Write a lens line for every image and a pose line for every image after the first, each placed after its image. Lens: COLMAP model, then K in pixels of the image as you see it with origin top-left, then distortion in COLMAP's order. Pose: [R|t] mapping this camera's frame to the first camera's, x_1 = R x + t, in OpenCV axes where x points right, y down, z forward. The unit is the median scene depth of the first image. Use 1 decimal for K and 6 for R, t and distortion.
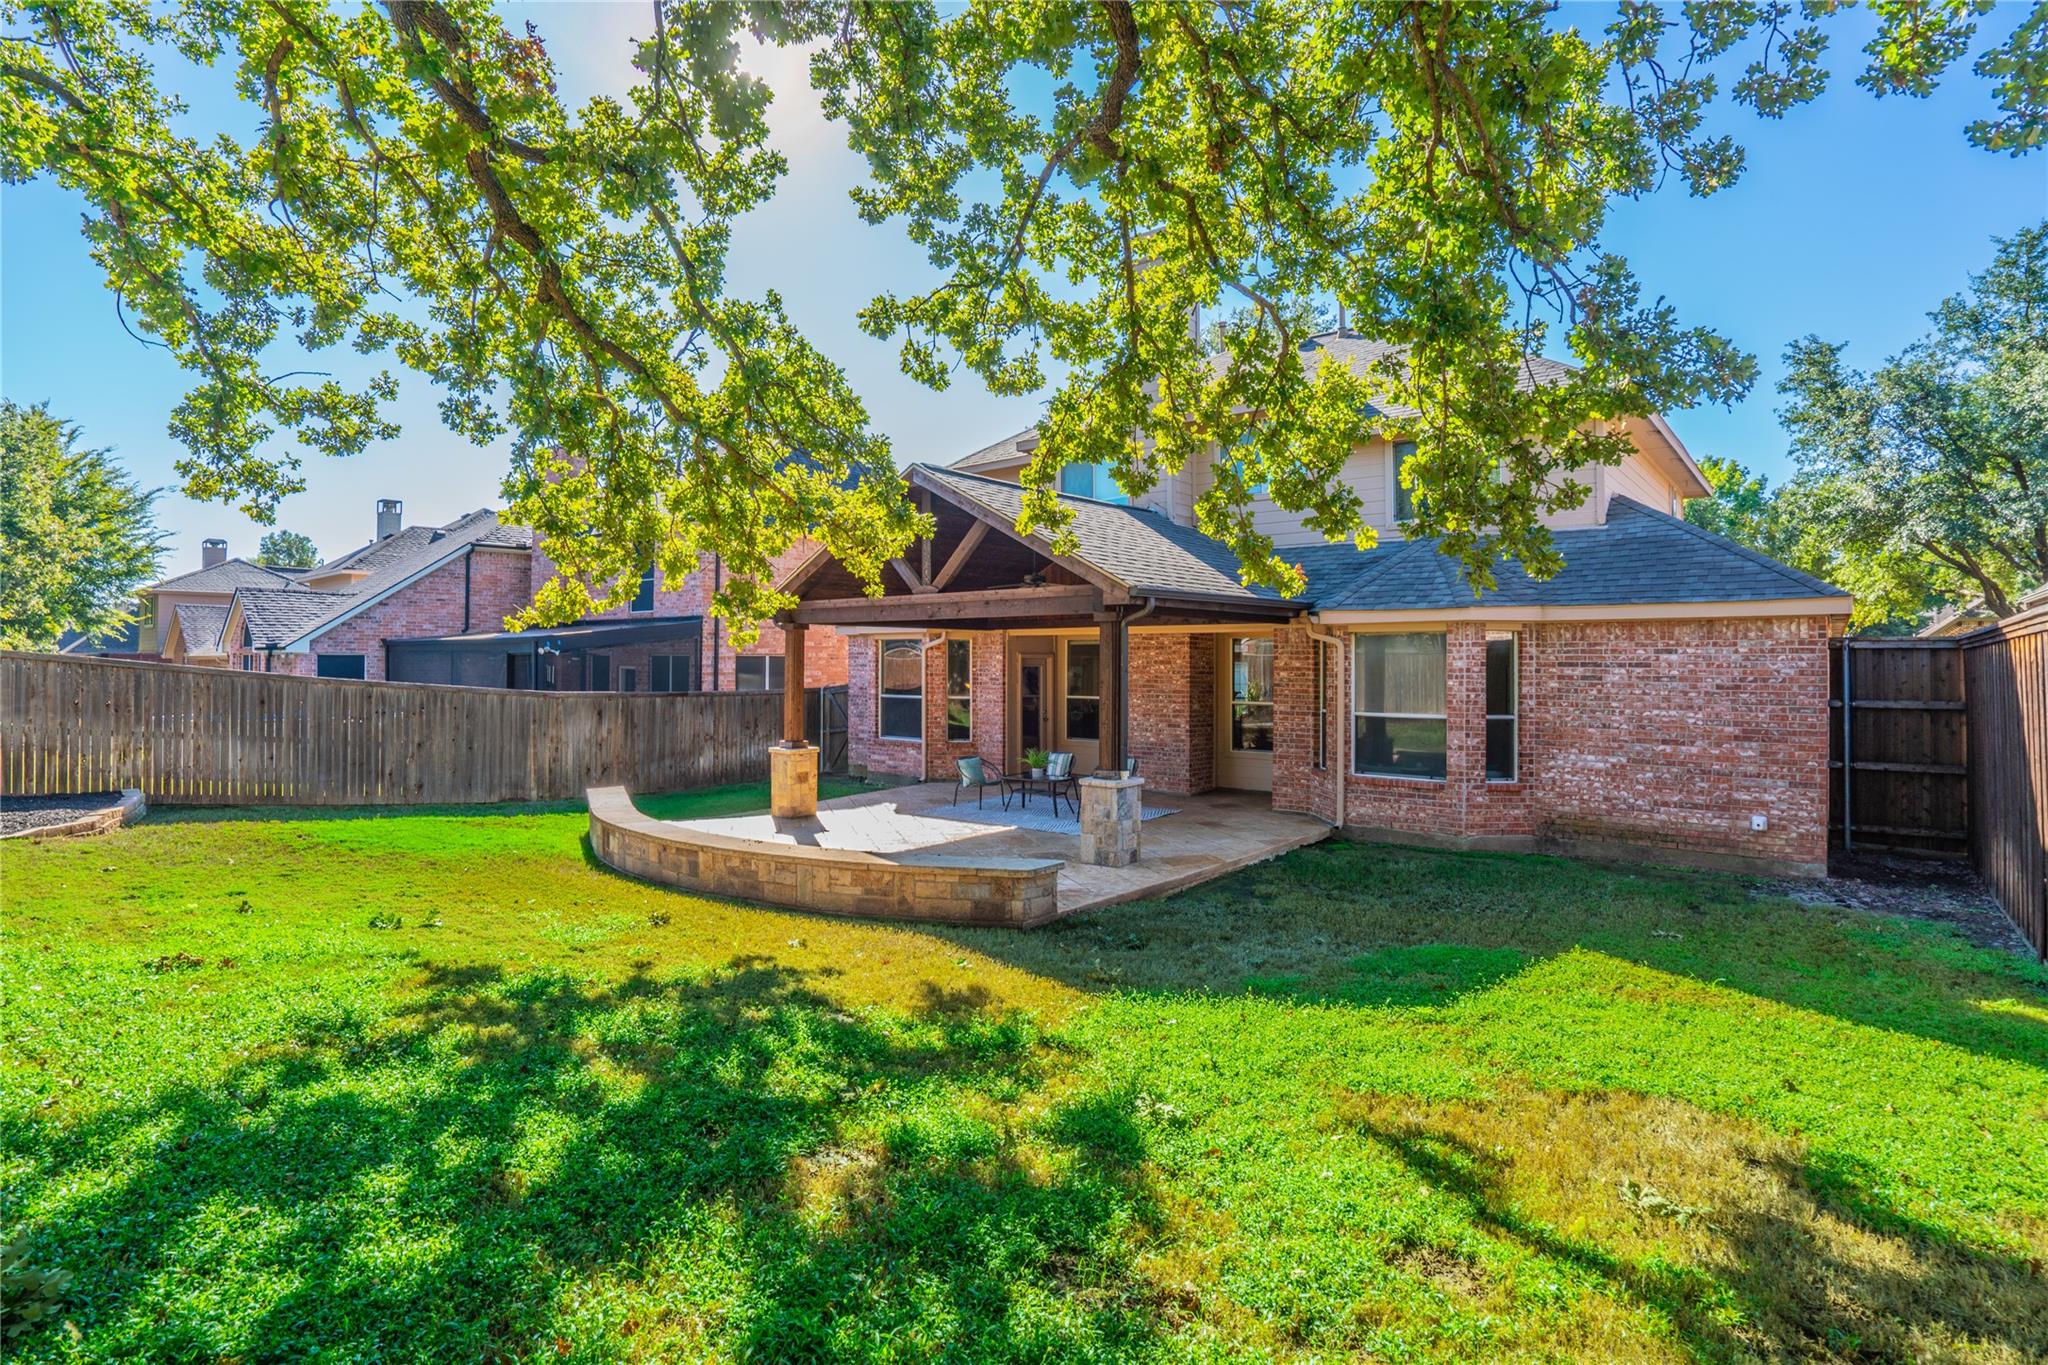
lens RADIAL K [[982.4, 0, 1068.6], [0, 982.4, 661.7], [0, 0, 1]] dist [0.056043, 0.000030]
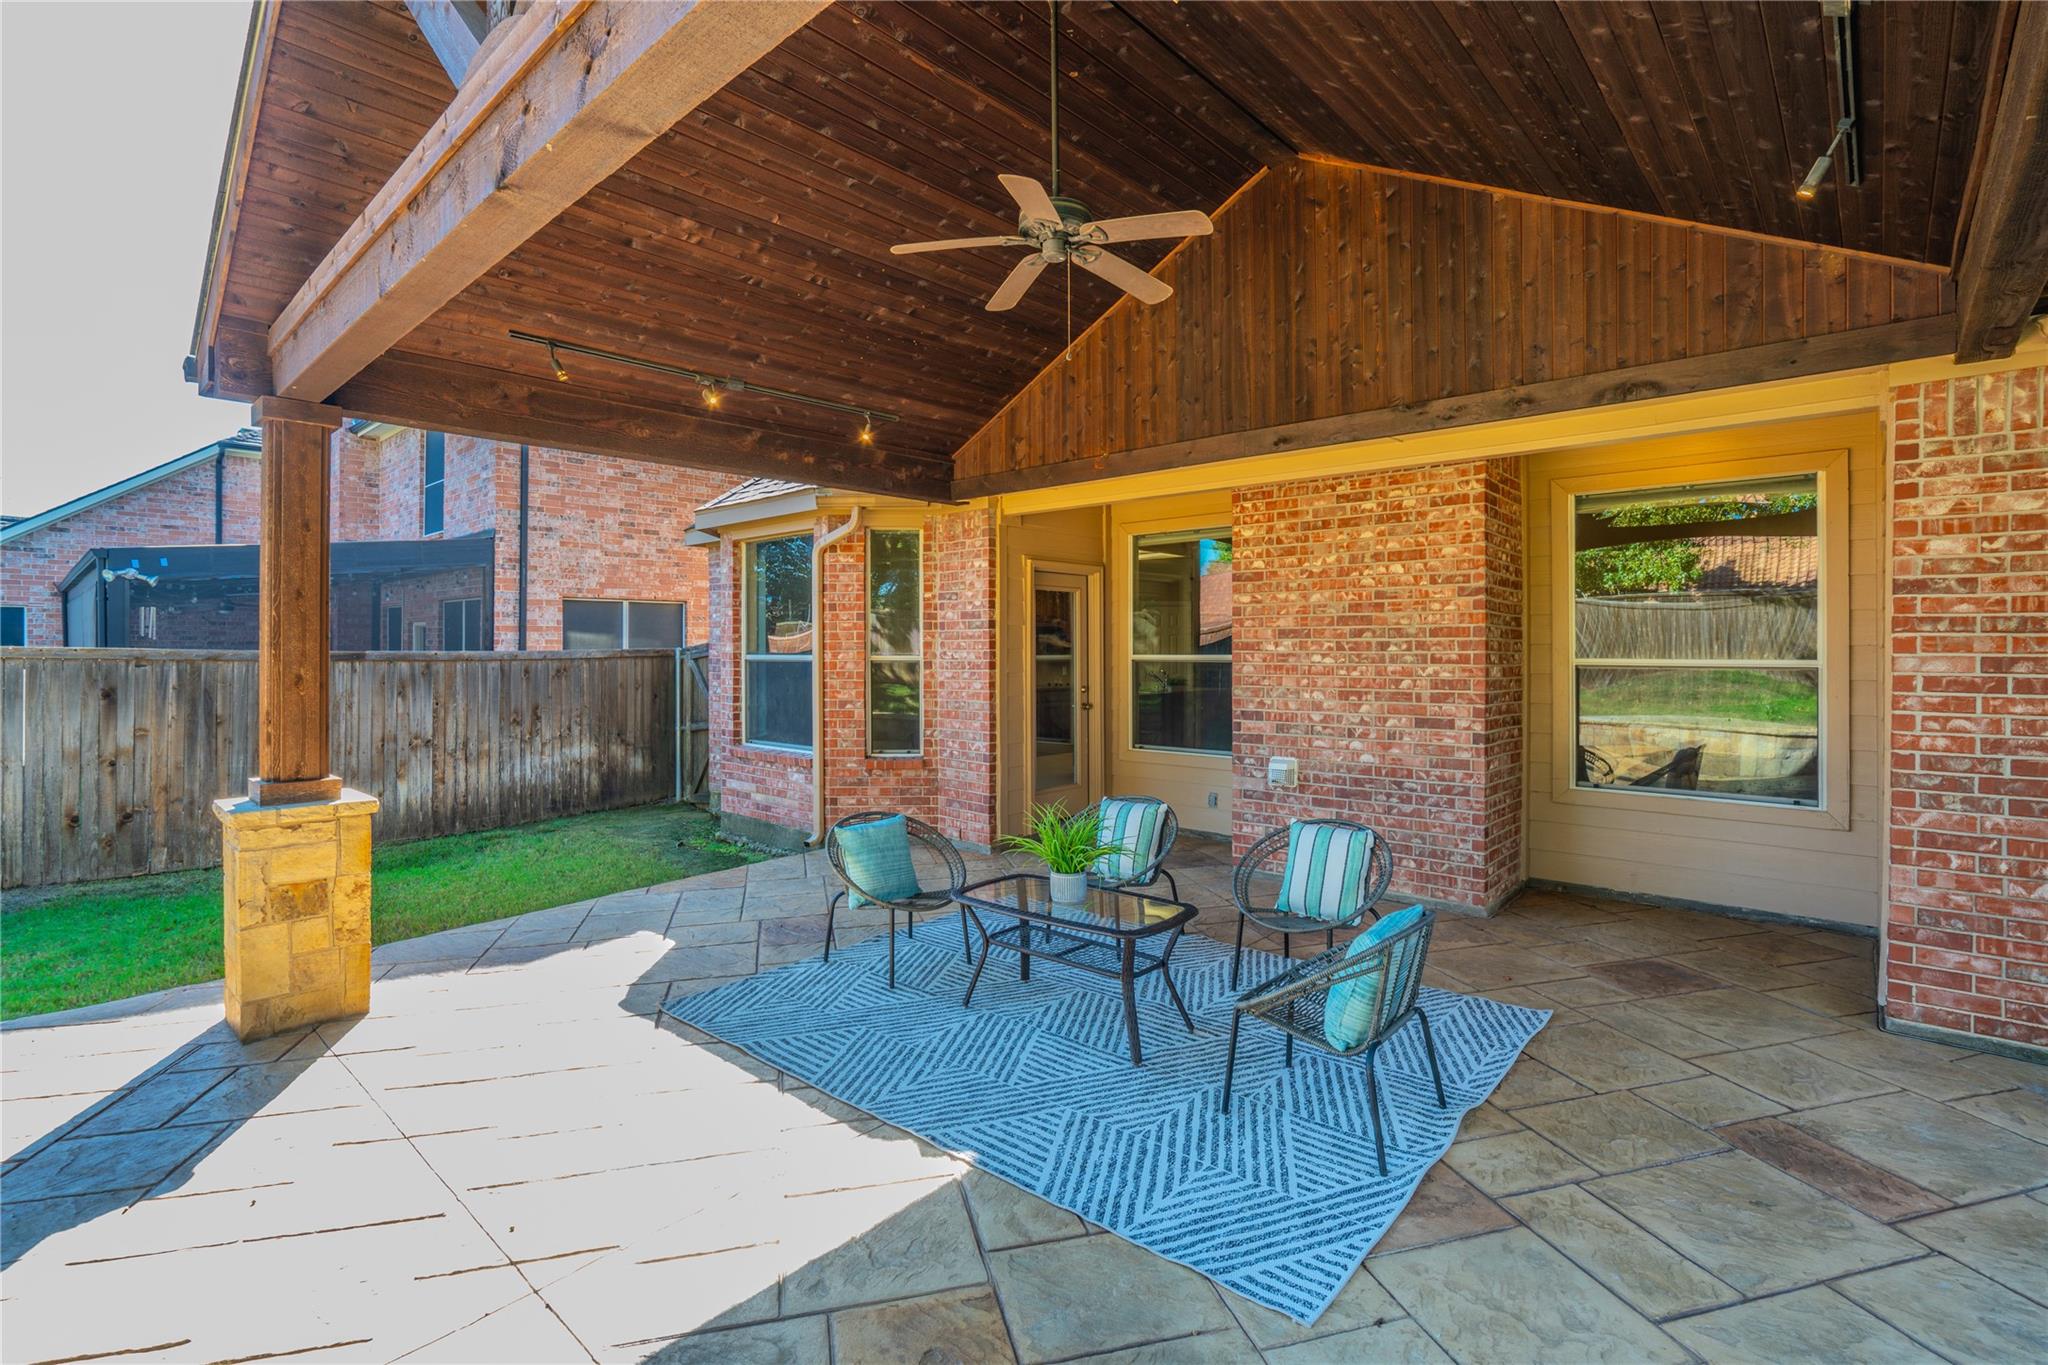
lens RADIAL K [[939.7, 0, 1025.2], [0, 939.7, 644.2], [0, 0, 1]] dist [-0.002747, -0.000150]
pose [[0.996997, -0.004958, -0.077277, -0.024281], [0.004351, 0.999958, -0.008026, 0.045048], [0.077314, 0.007666, 0.996977, 0.766456]]
